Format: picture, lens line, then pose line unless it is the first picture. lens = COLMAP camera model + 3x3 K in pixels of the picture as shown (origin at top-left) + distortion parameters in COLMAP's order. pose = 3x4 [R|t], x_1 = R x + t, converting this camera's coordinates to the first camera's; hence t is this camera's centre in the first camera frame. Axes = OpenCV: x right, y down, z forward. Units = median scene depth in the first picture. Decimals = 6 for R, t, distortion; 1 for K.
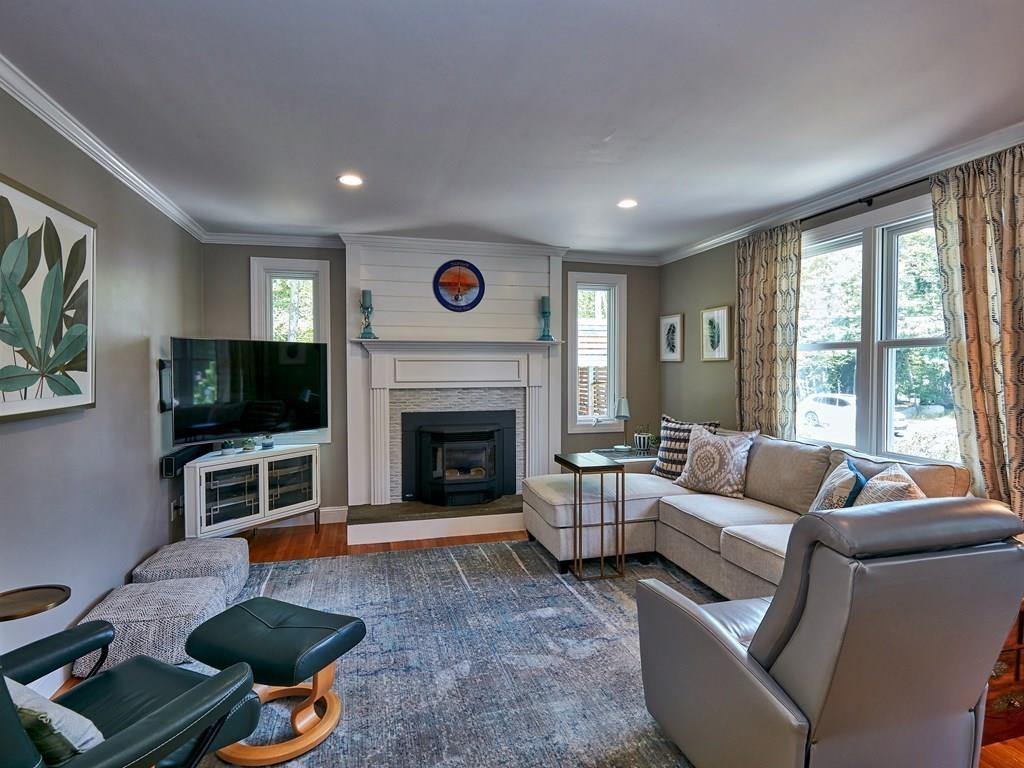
lens RADIAL K [[557.4, 0, 501.9], [0, 557.4, 375.3], [0, 0, 1]] dist [-0.005088, 0.000806]
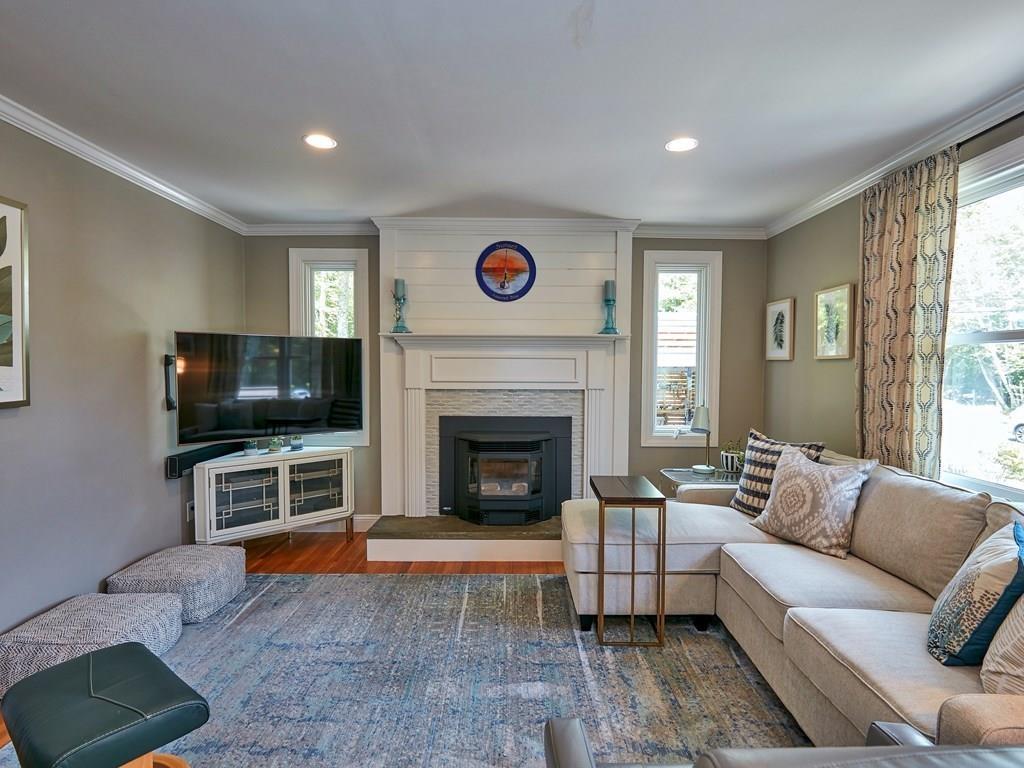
lens RADIAL K [[538.5, 0, 519.3], [0, 538.5, 385.7], [0, 0, 1]] dist [-0.000470, -0.000570]
pose [[0.966417, 0.016370, -0.256457, 0.185644], [-0.010981, 0.999688, 0.022432, -0.002546], [0.256744, -0.018863, 0.966295, 0.225232]]
